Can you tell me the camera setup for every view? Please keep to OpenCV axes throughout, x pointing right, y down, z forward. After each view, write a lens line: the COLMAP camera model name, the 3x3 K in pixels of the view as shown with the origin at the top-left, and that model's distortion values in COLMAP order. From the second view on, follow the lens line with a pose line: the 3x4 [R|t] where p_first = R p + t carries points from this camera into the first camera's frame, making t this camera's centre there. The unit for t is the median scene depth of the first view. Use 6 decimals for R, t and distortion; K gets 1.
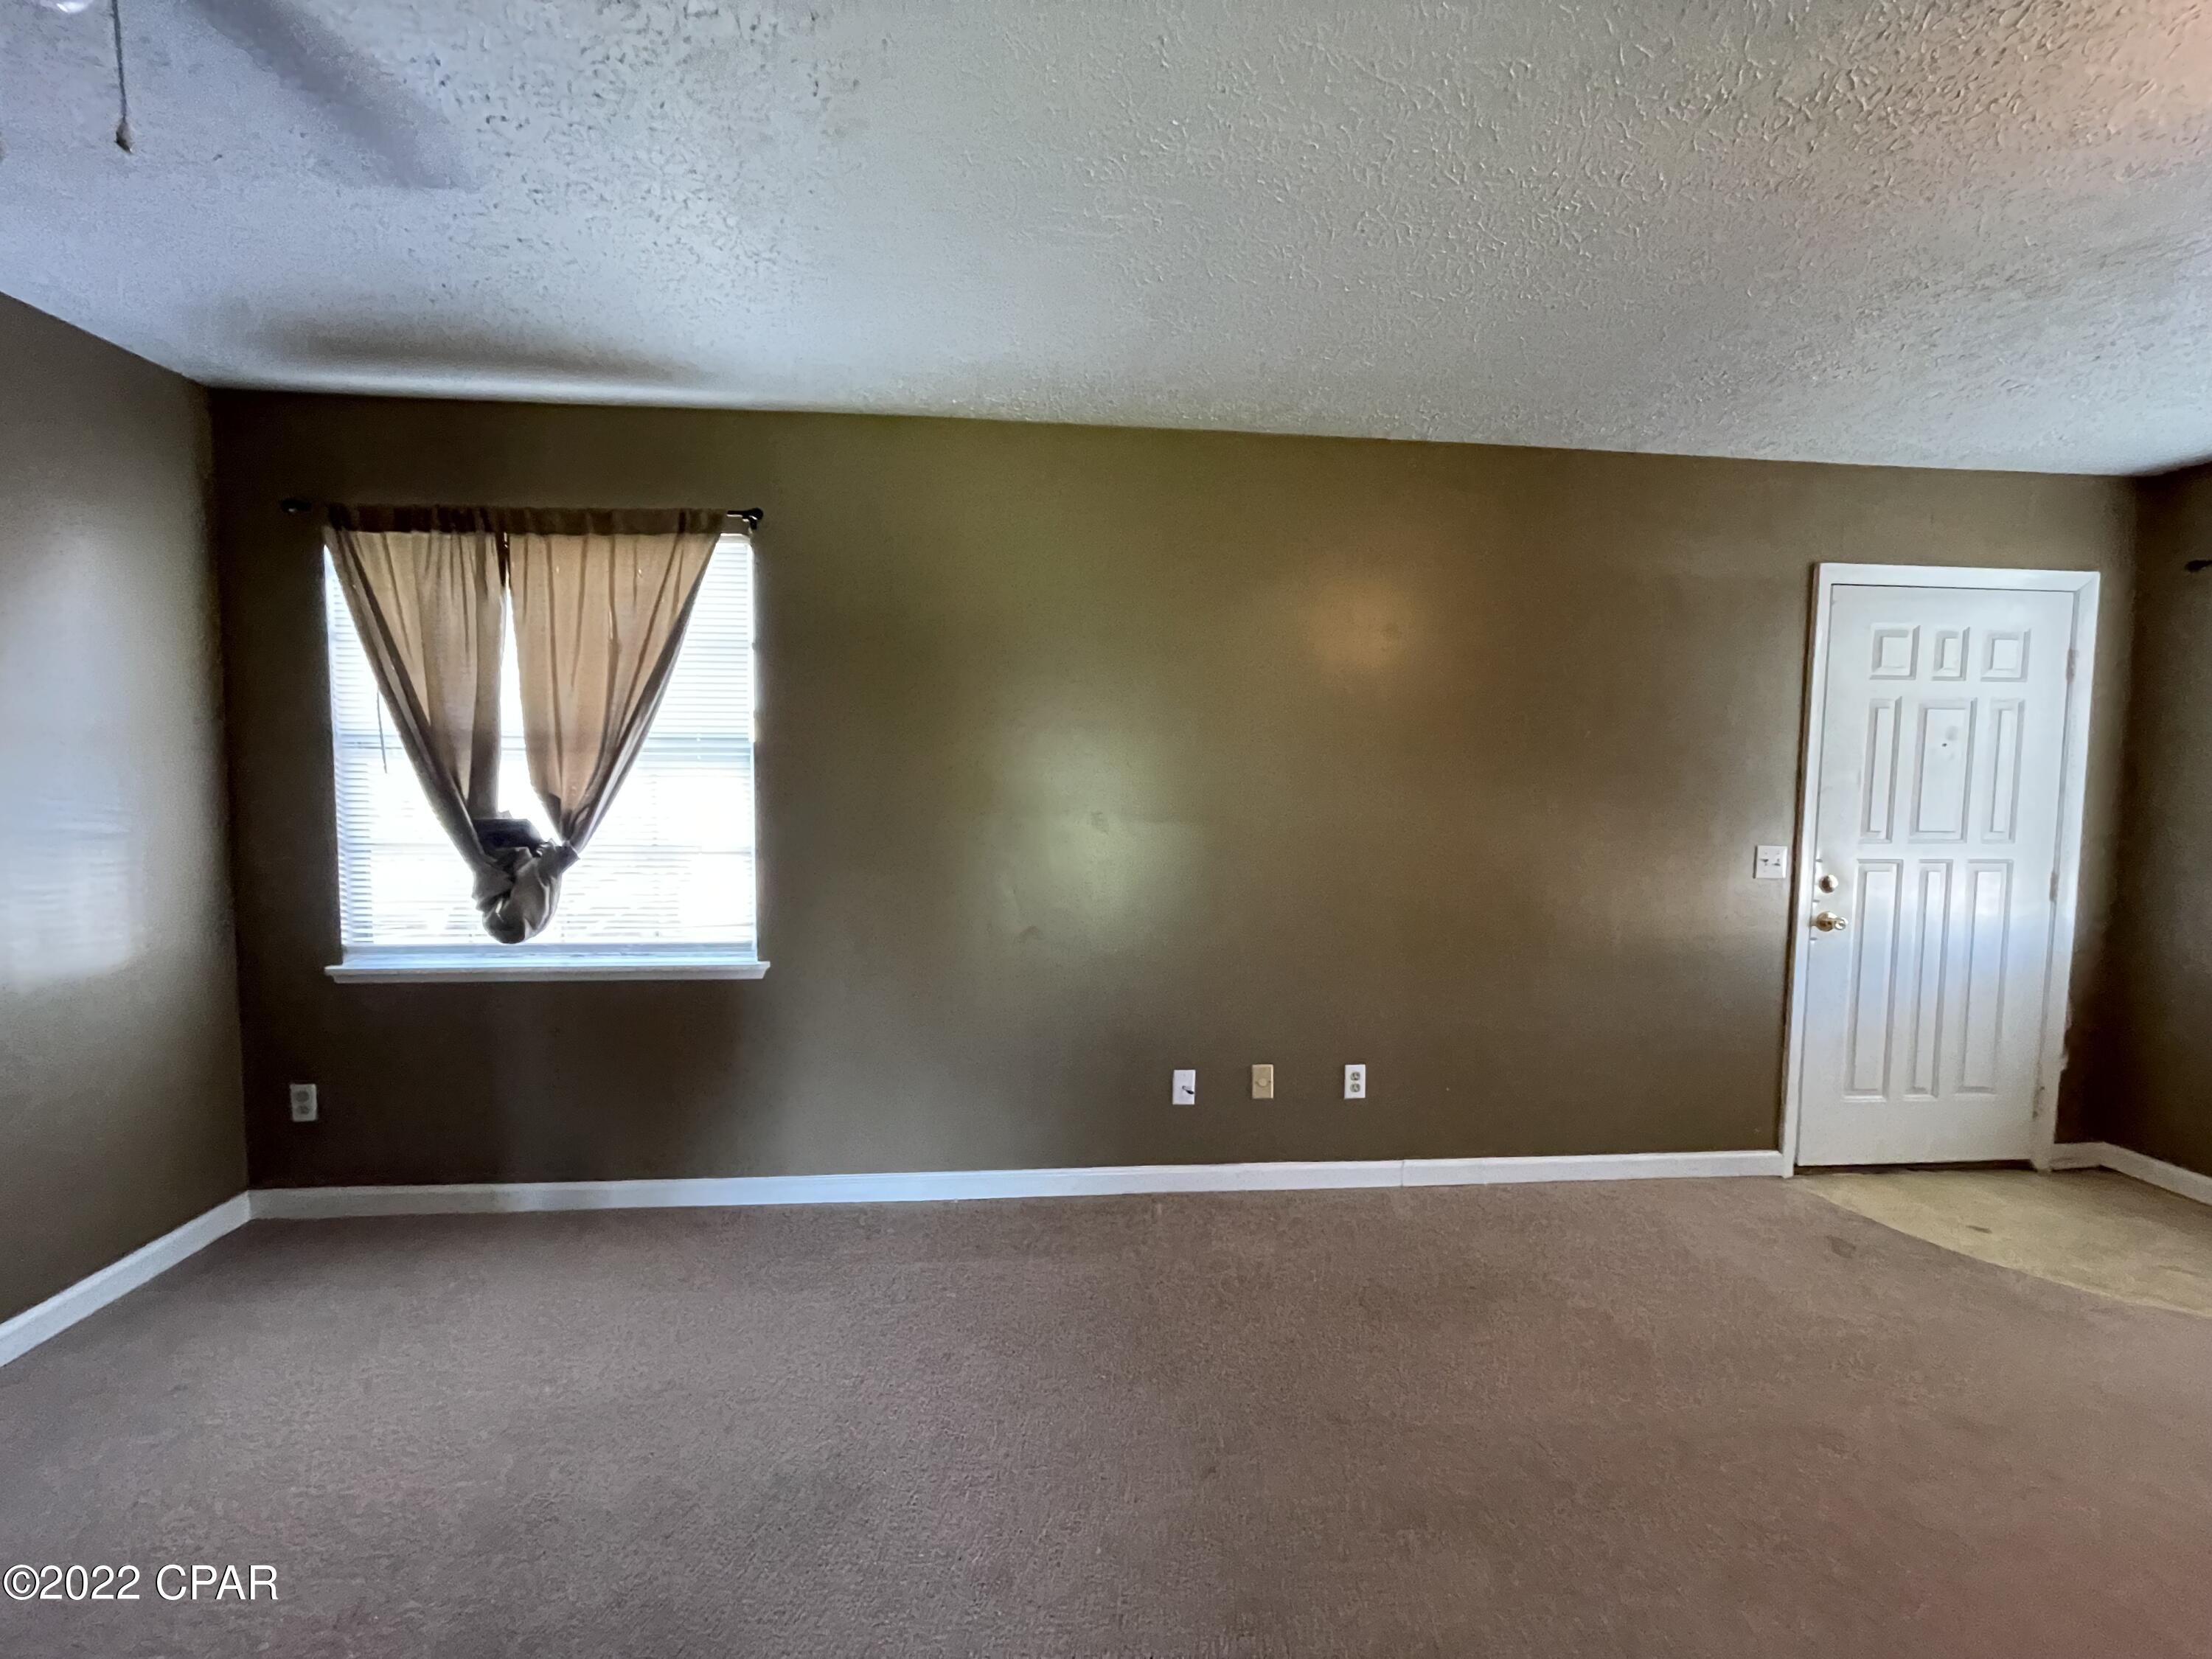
lens RADIAL K [[895.9, 0, 1101.6], [0, 895.9, 826.3], [0, 0, 1]] dist [-0.000264, -0.000864]
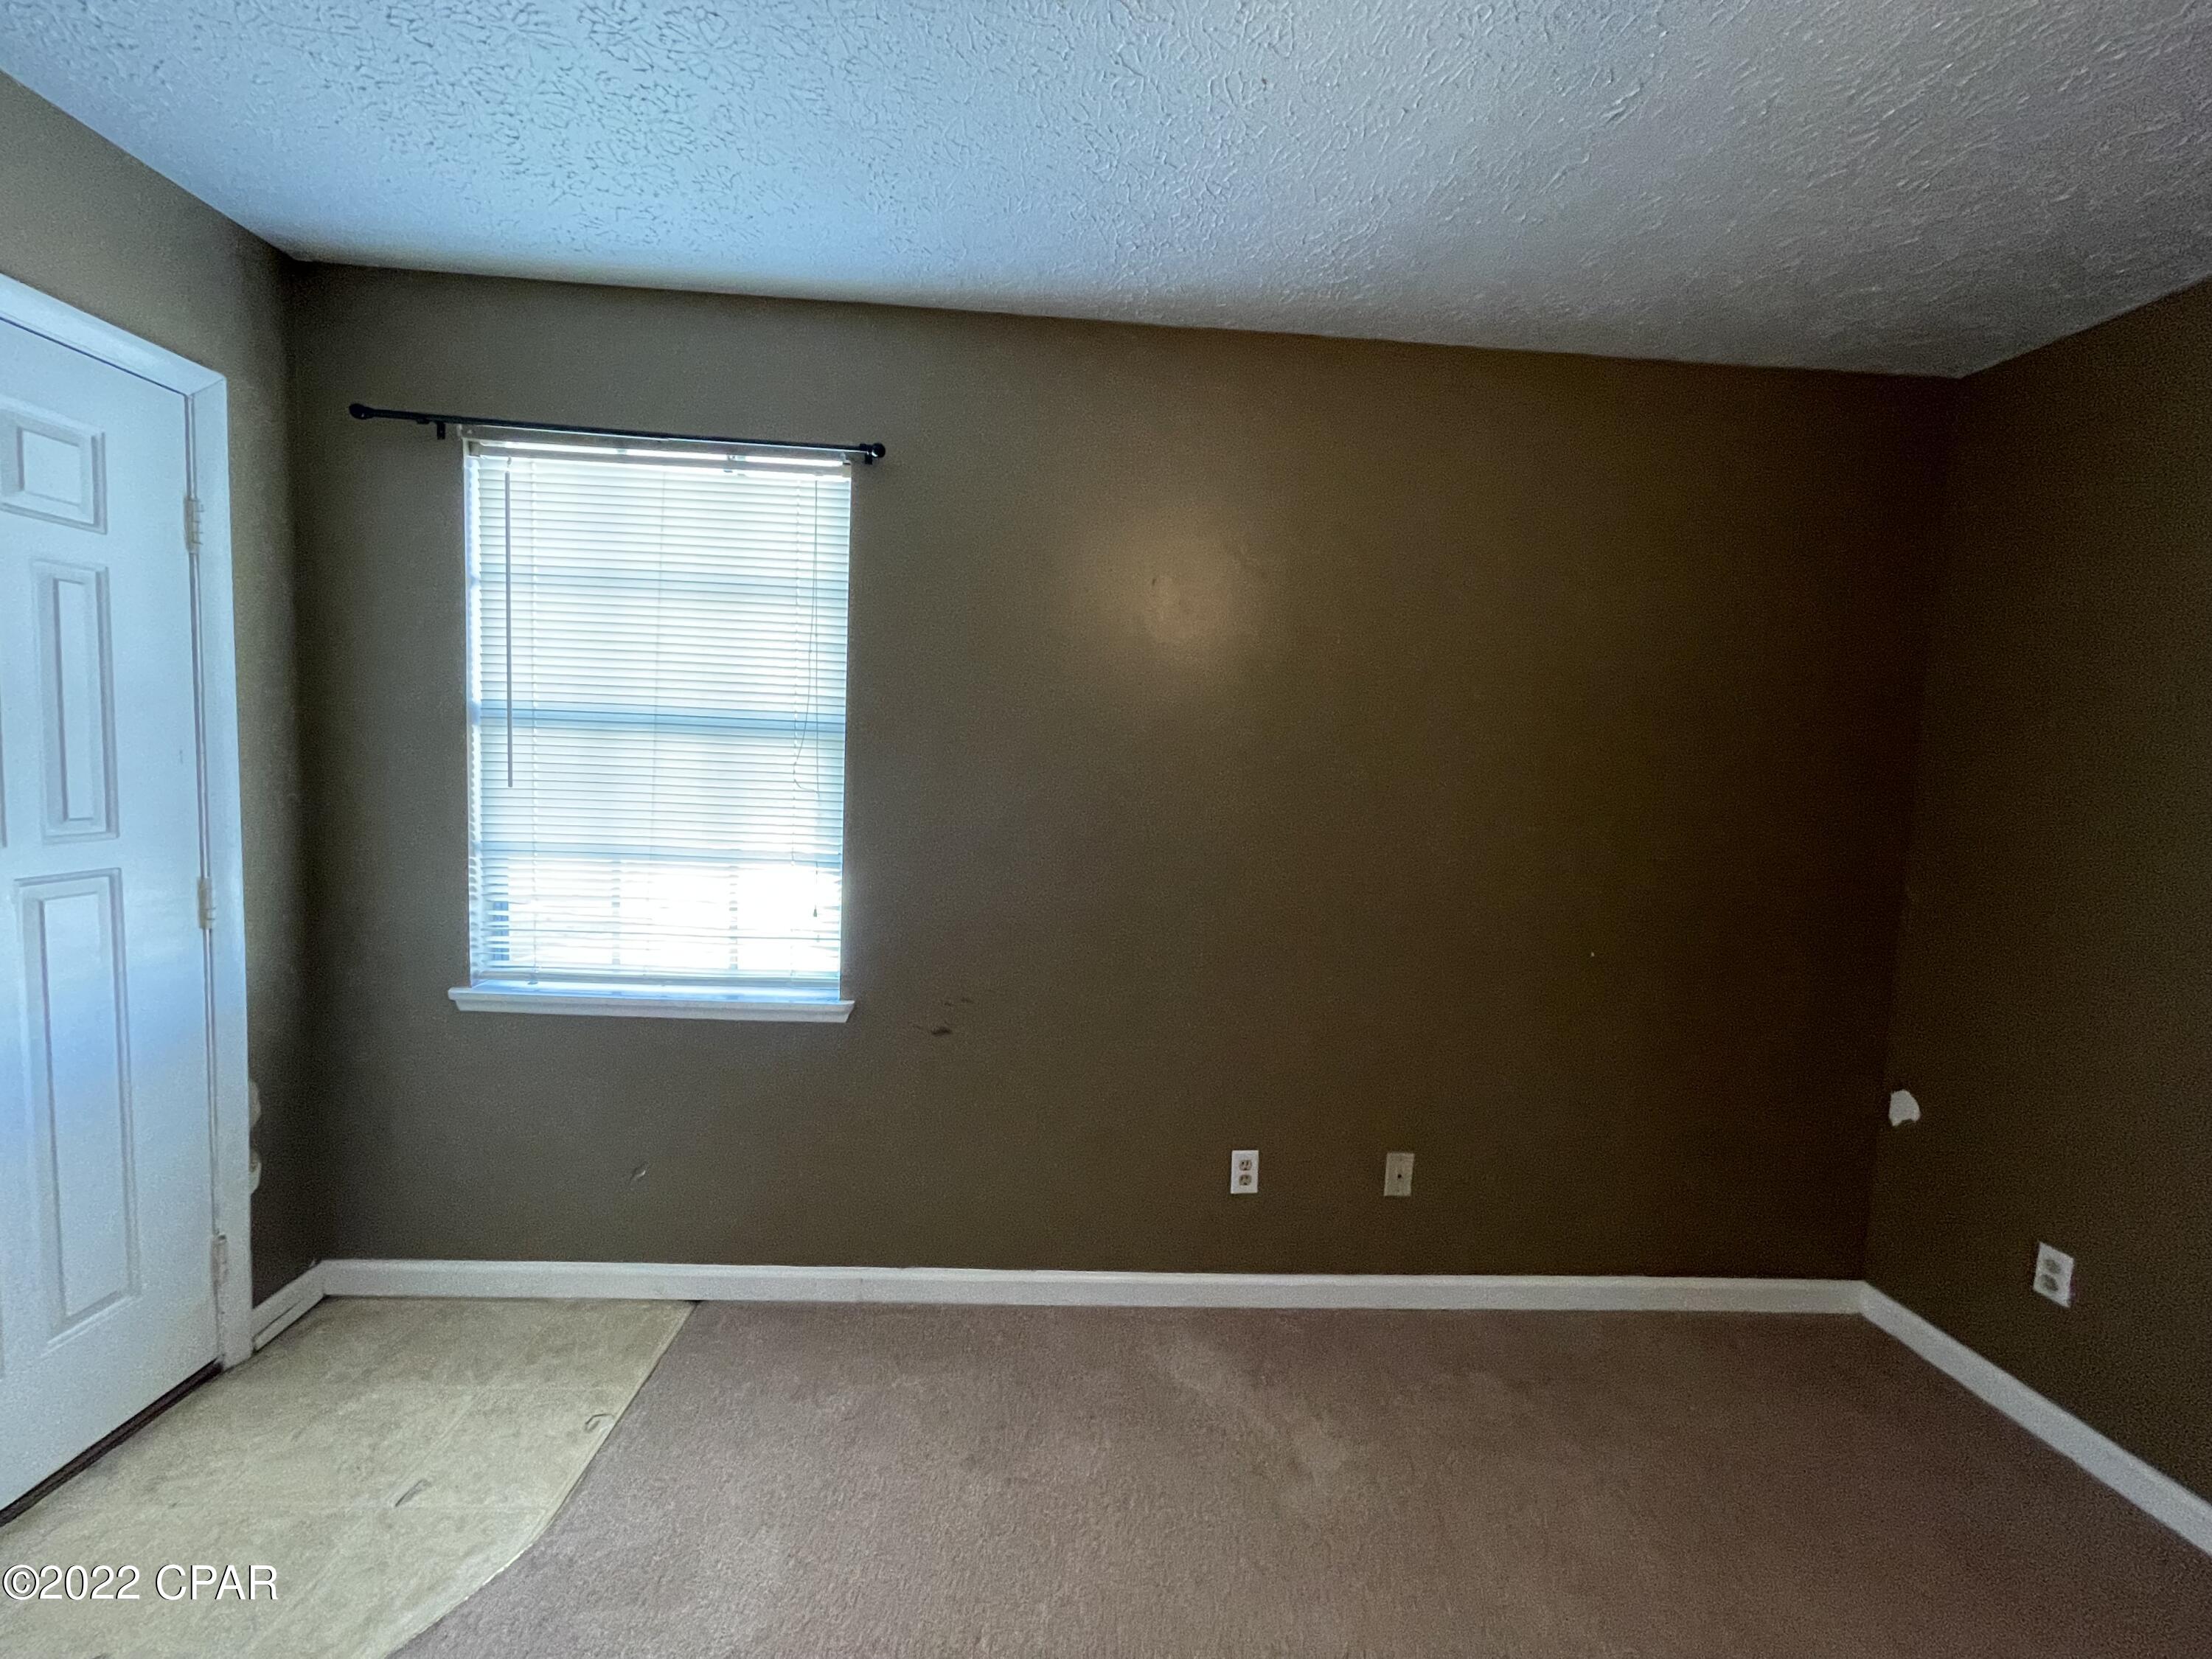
lens RADIAL K [[895.9, 0, 1102.9], [0, 895.9, 831.2], [0, 0, 1]] dist [-0.000264, -0.000864]
pose [[0.033050, -0.084006, 0.995917, 0.560021], [0.020500, 0.996309, 0.083358, -0.019936], [-0.999243, 0.017661, 0.034651, 0.432625]]
